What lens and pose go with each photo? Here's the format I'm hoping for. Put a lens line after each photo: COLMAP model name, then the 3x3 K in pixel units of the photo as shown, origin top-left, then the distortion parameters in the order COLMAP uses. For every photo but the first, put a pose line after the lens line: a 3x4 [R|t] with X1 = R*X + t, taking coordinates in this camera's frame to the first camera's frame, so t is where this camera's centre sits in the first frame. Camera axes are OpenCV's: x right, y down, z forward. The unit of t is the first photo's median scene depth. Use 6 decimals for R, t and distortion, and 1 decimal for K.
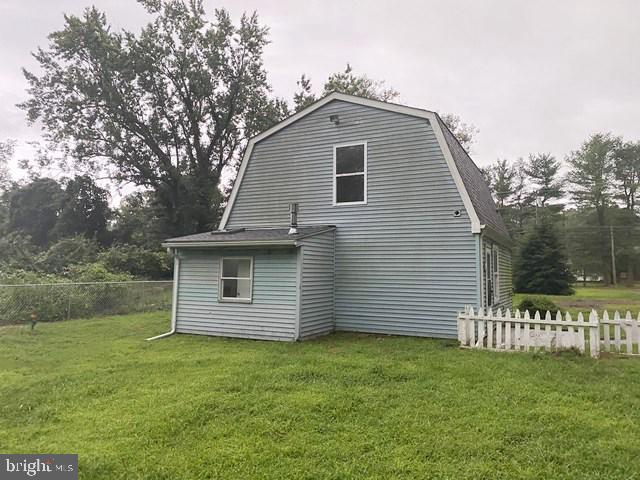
lens RADIAL K [[488.1, 0, 327.5], [0, 488.1, 234.5], [0, 0, 1]] dist [0.008864, 0.000976]
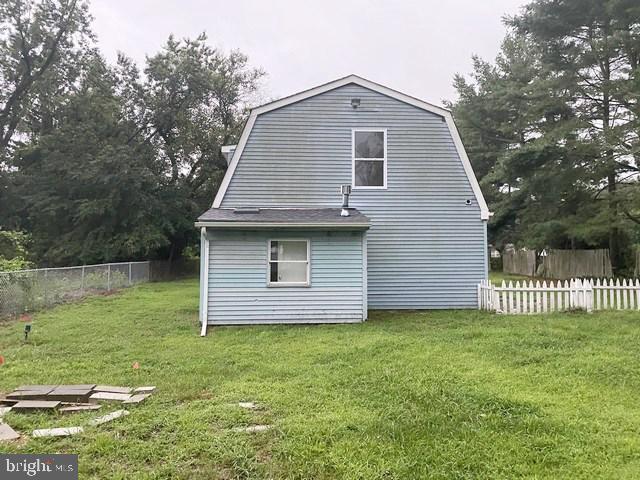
lens RADIAL K [[487.9, 0, 320.0], [0, 487.9, 240.0], [0, 0, 1]] dist [0.010075, -0.002569]
pose [[0.860484, 0.002213, 0.509473, -0.582467], [-0.027773, 0.998707, 0.042569, 0.006904], [-0.508720, -0.050780, 0.859433, 0.157670]]
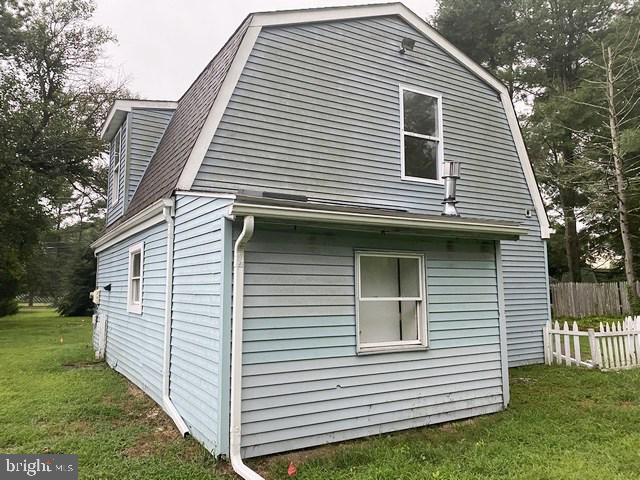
lens RADIAL K [[487.9, 0, 320.0], [0, 487.9, 240.0], [0, 0, 1]] dist [0.010075, -0.002569]
pose [[0.550297, 0.070251, 0.832008, -0.578789], [-0.047760, 0.997471, -0.052633, 0.058678], [-0.833602, -0.010773, 0.552261, 0.763662]]
